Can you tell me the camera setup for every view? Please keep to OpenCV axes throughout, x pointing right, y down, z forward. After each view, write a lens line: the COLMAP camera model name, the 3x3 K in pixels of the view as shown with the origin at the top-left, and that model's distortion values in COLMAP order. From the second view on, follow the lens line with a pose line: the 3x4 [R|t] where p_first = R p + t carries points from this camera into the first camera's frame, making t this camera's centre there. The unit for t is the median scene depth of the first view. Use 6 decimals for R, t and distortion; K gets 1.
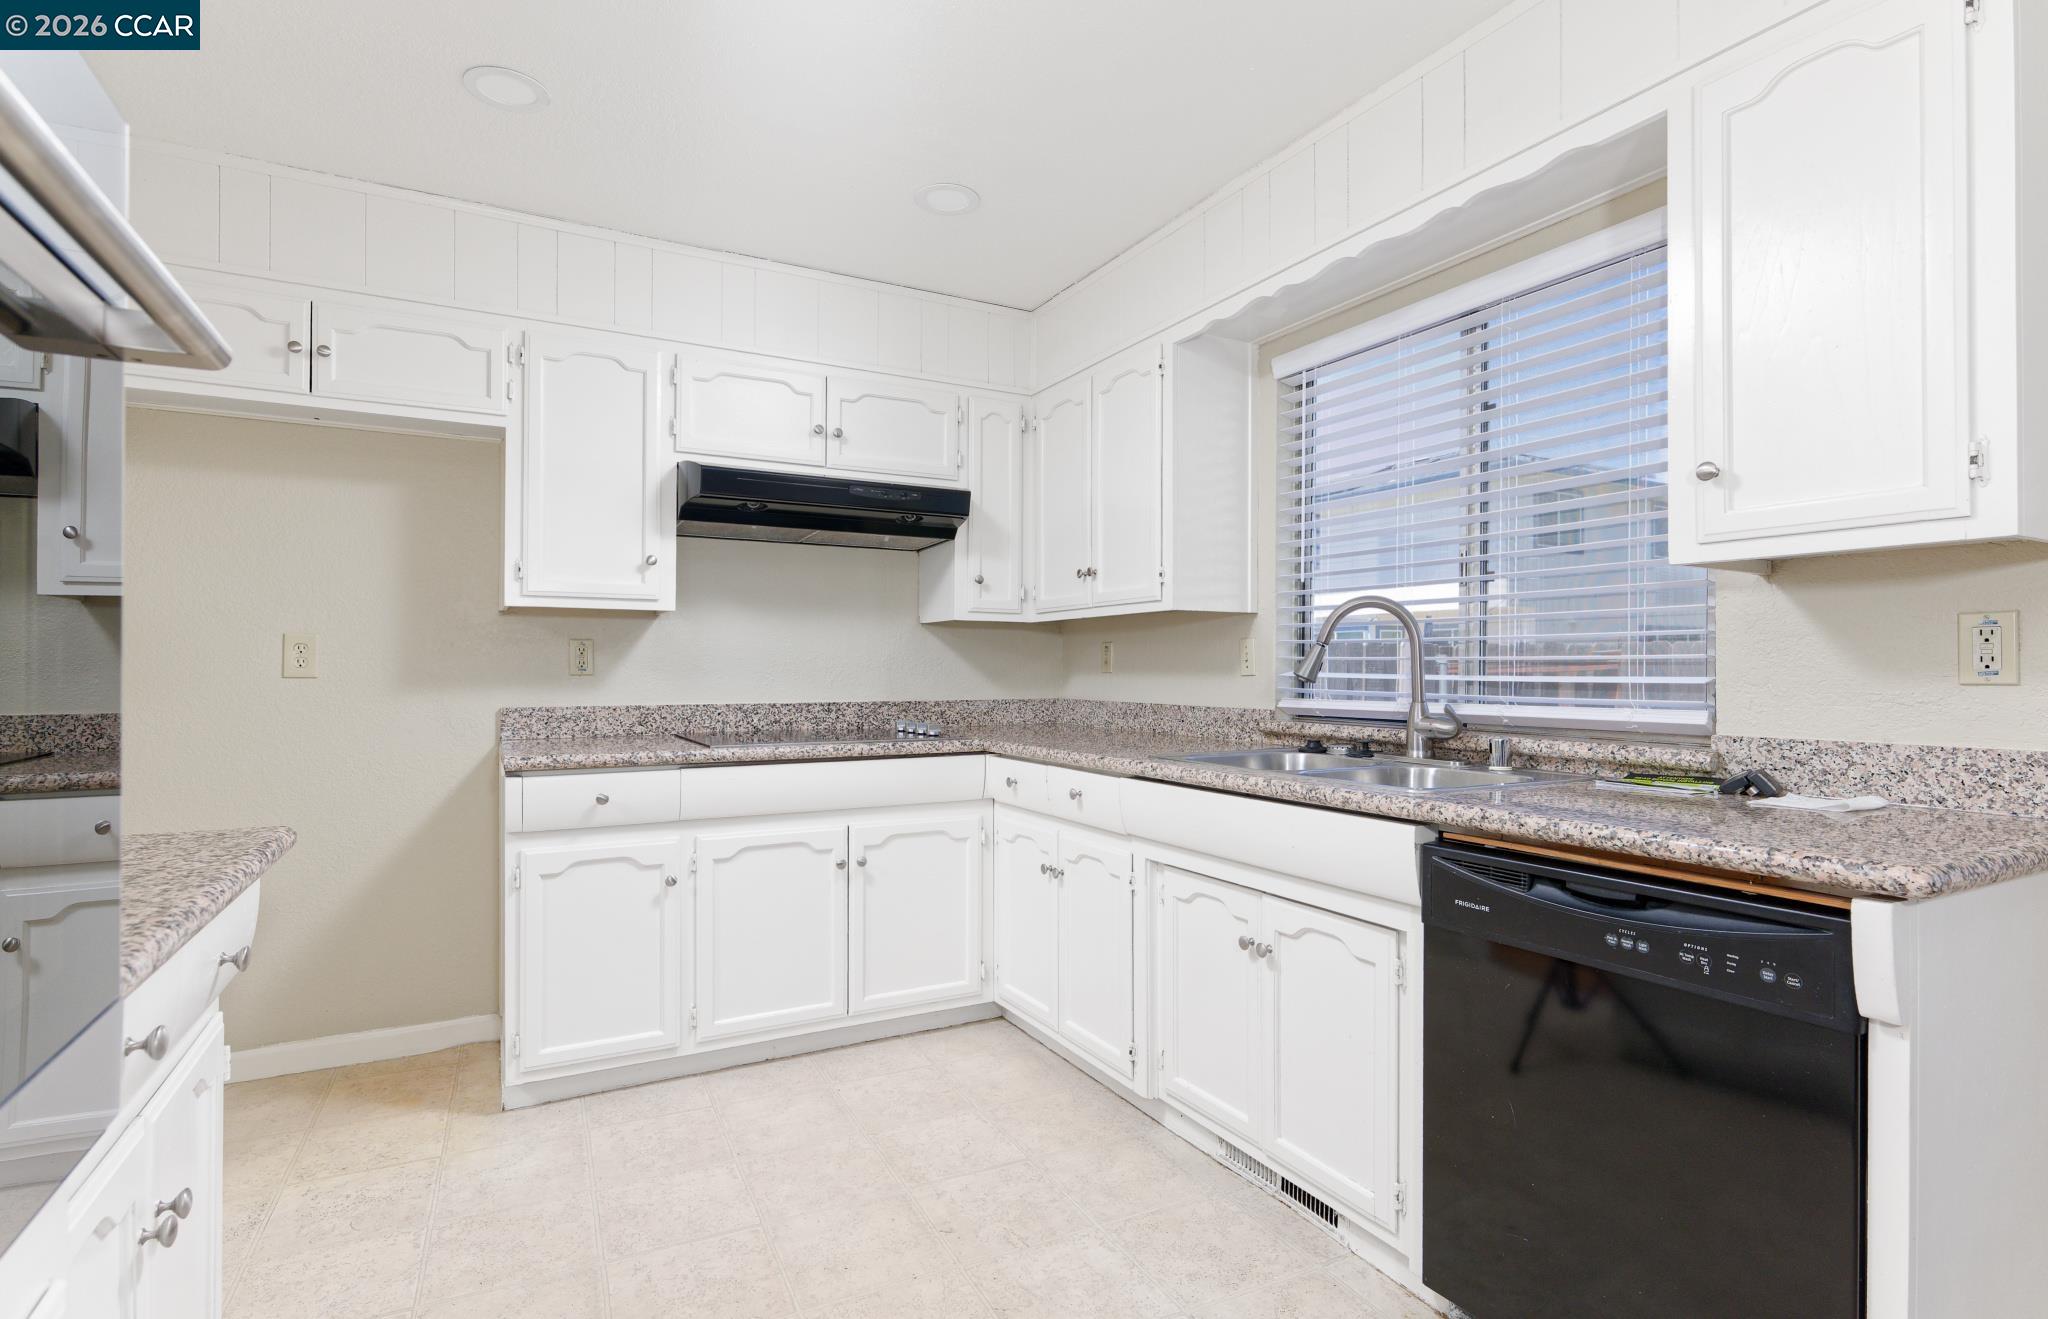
lens RADIAL K [[1001.2, 0, 1027.8], [0, 1001.2, 661.0], [0, 0, 1]] dist [0.000674, 0.000937]
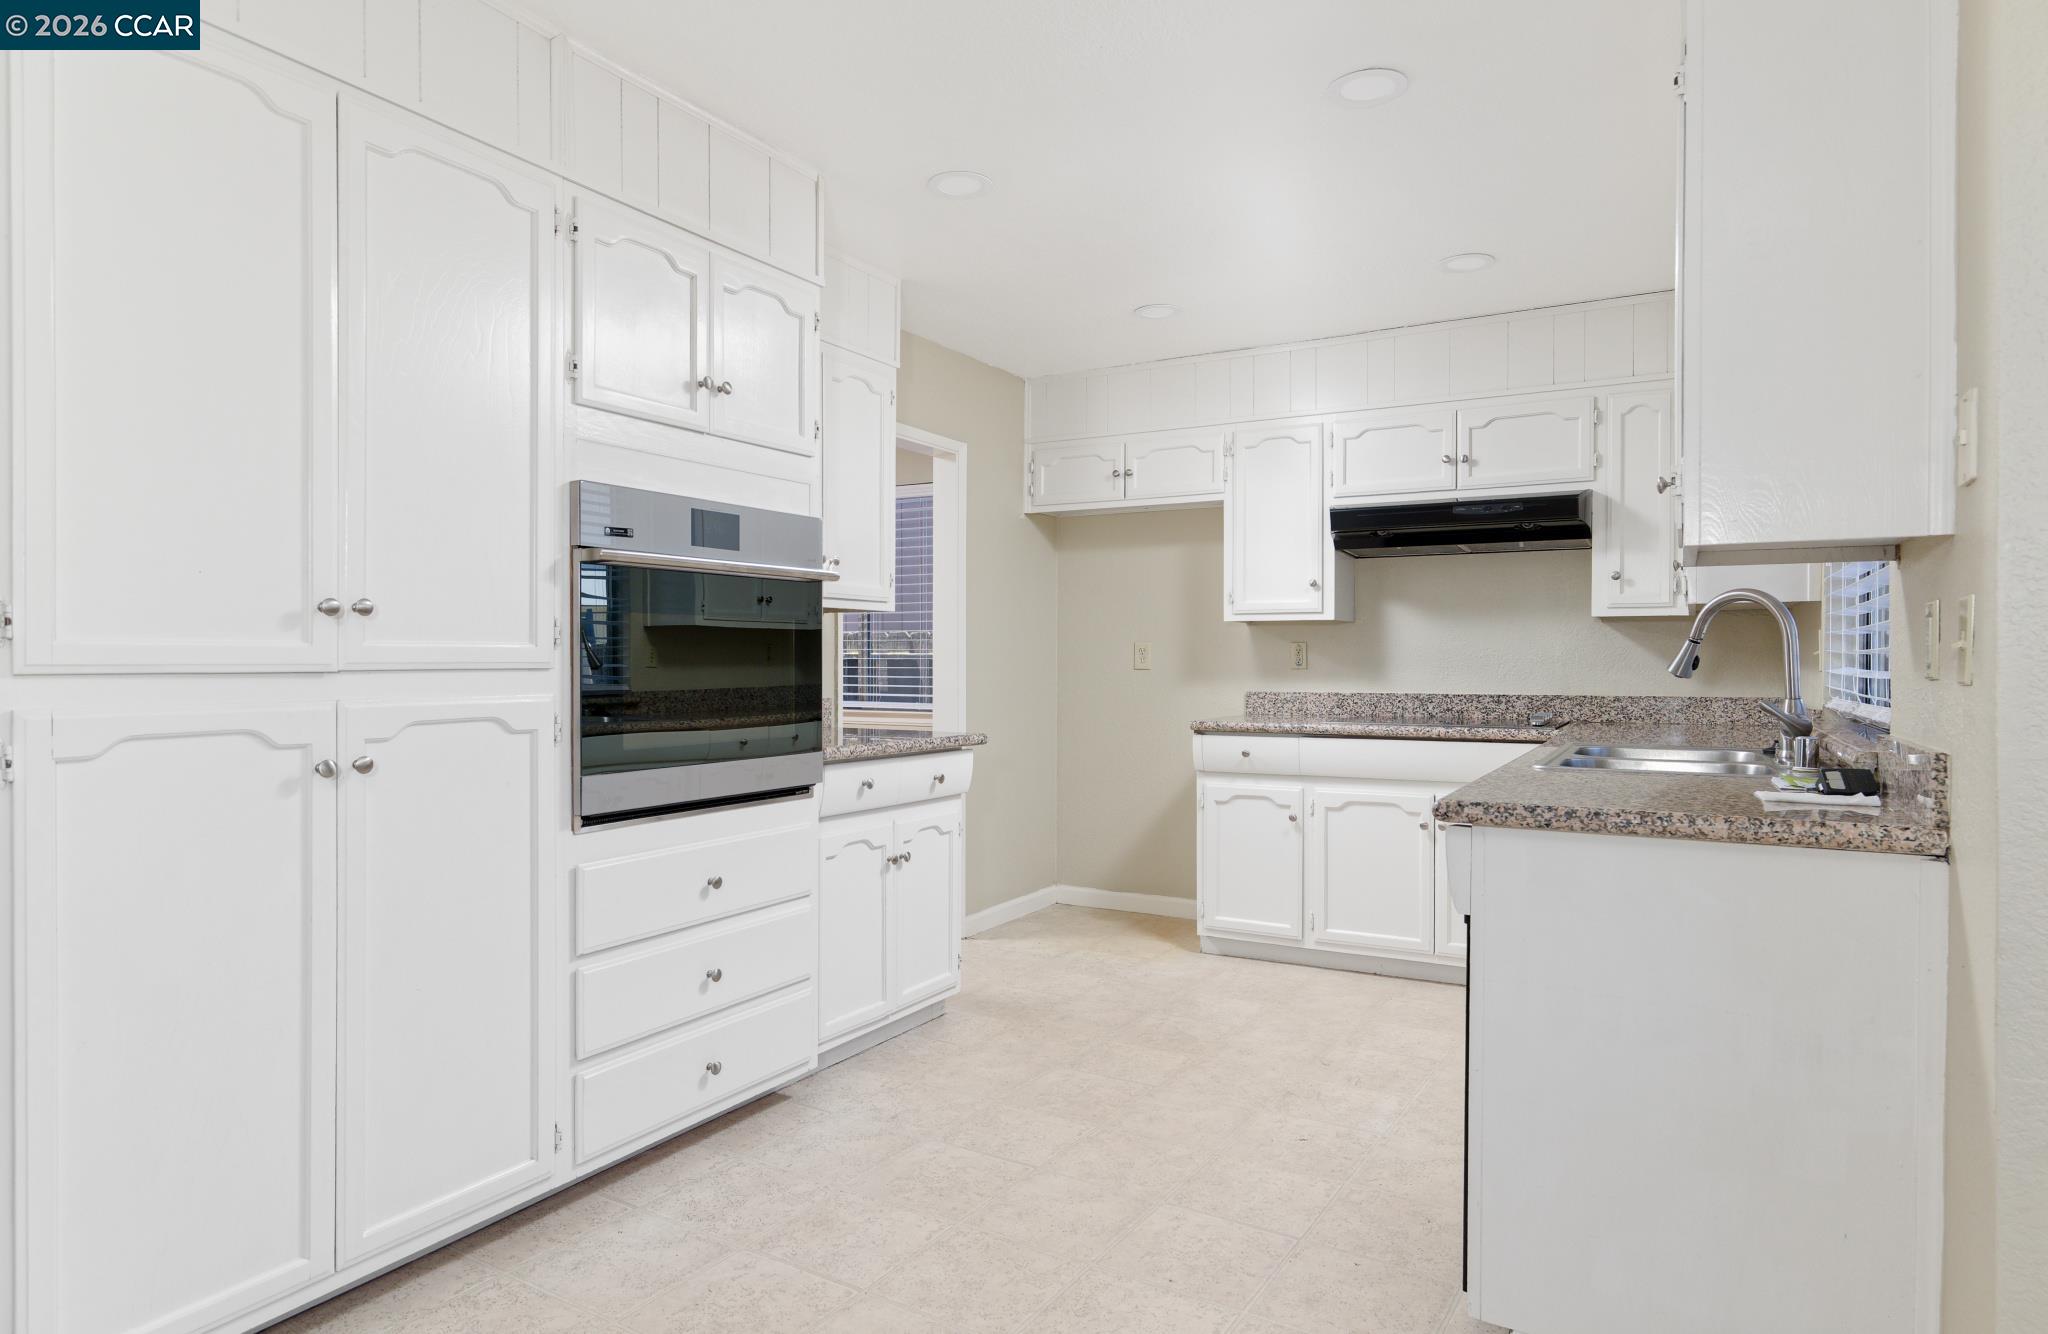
lens RADIAL K [[1183.1, 0, 1025.3], [0, 1183.1, 665.1], [0, 0, 1]] dist [-0.001811, 0.000150]
pose [[0.525946, 0.000254, -0.850518, 0.739161], [0.008390, 0.999950, 0.005486, -0.002983], [0.850477, -0.010021, 0.525917, -0.151484]]
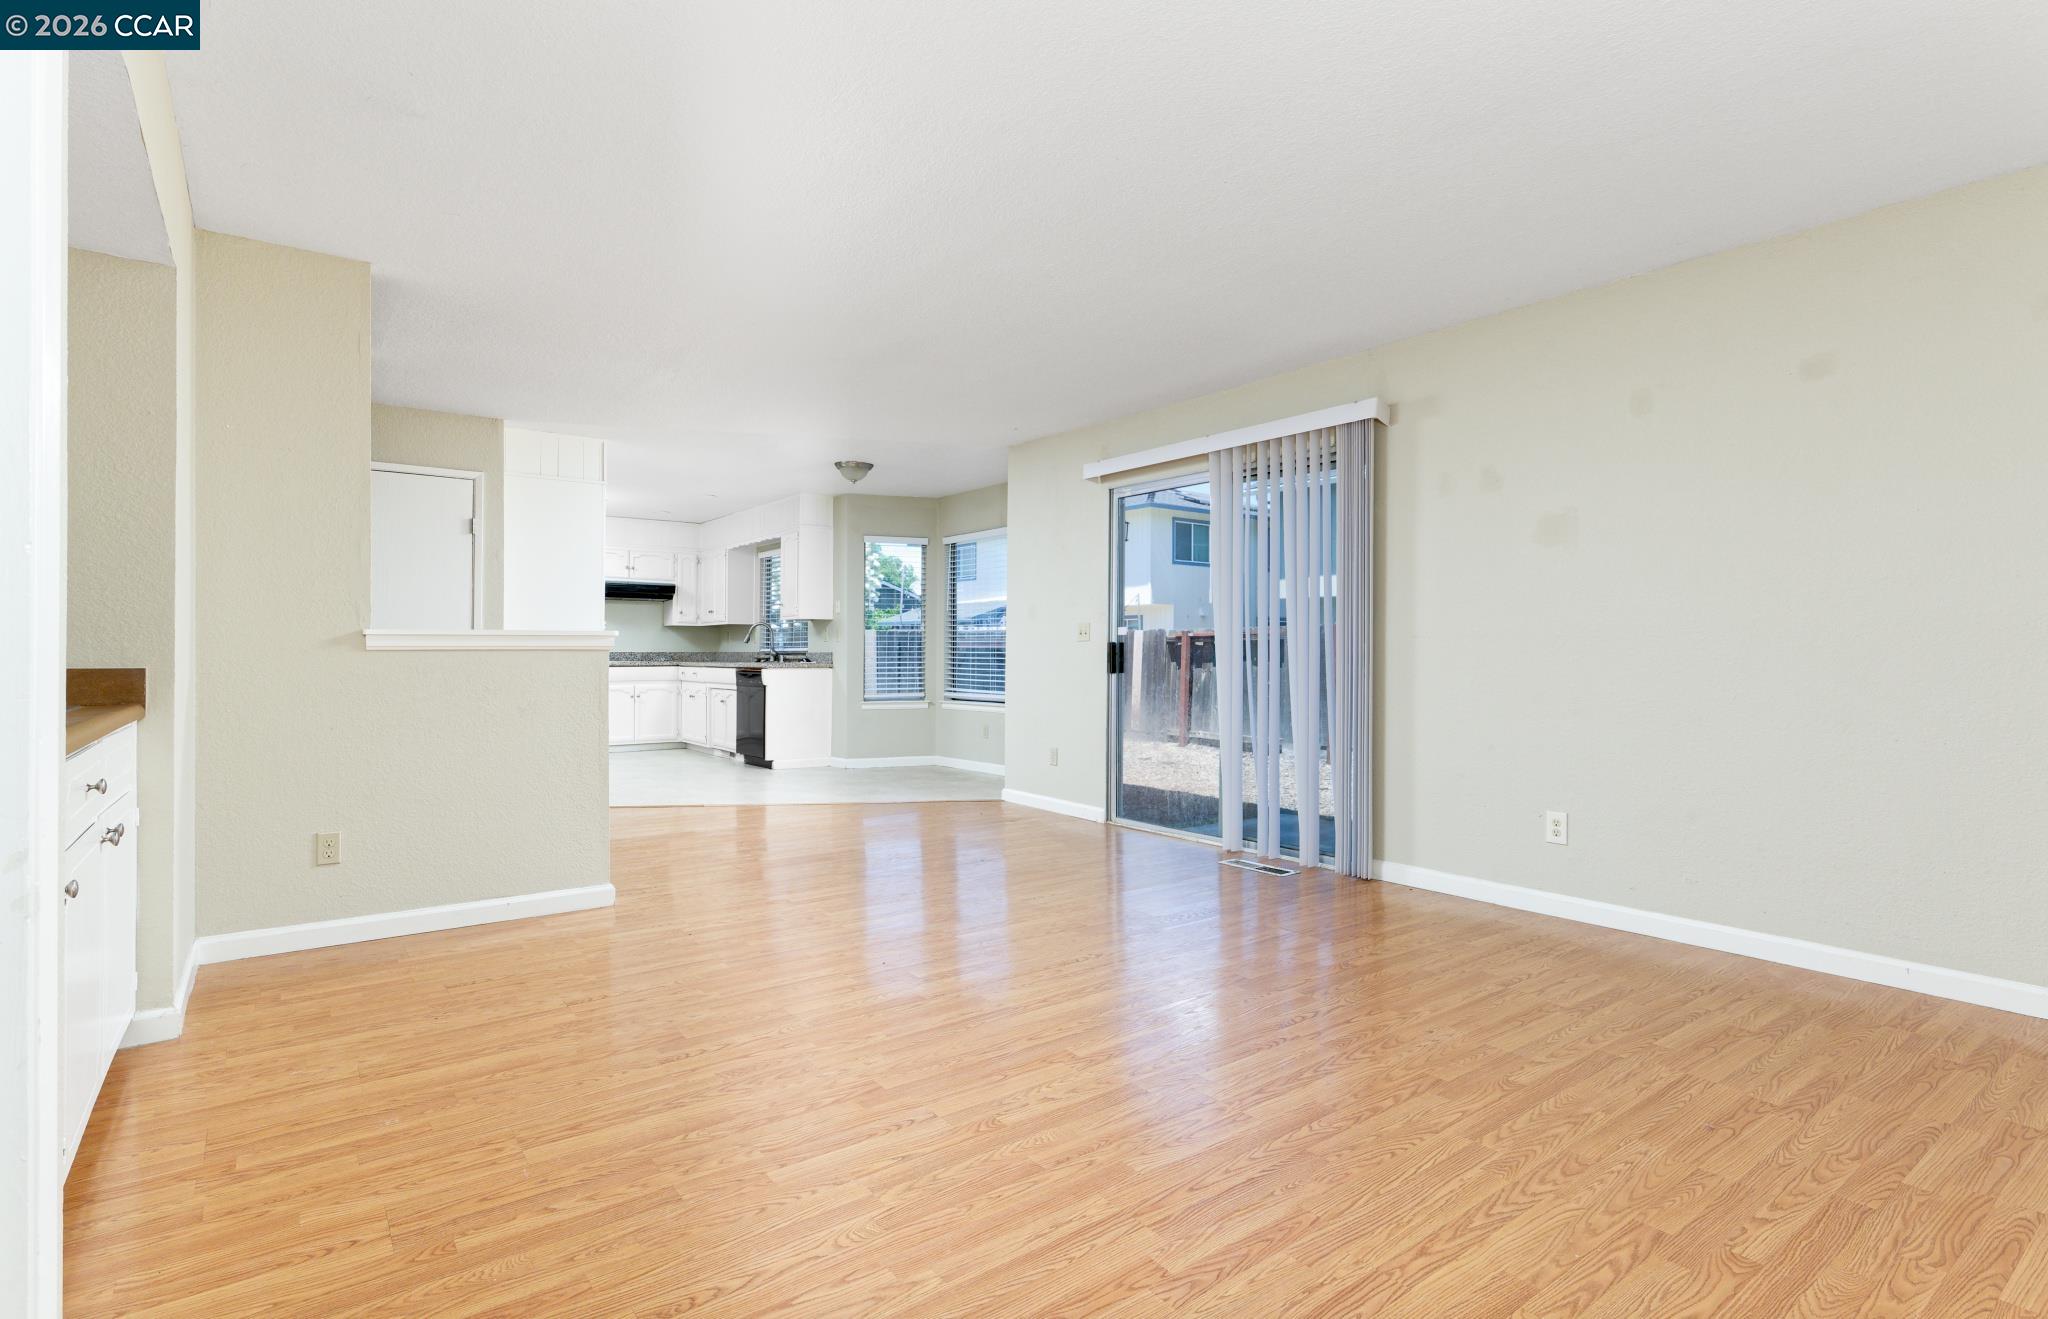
lens RADIAL K [[1001.2, 0, 1021.4], [0, 1001.2, 656.7], [0, 0, 1]] dist [0.000674, 0.000937]
pose [[0.989666, -0.004888, 0.143312, 0.626954], [0.002015, 0.999794, 0.020184, -0.004978], [-0.143381, -0.019686, 0.989472, -2.543422]]
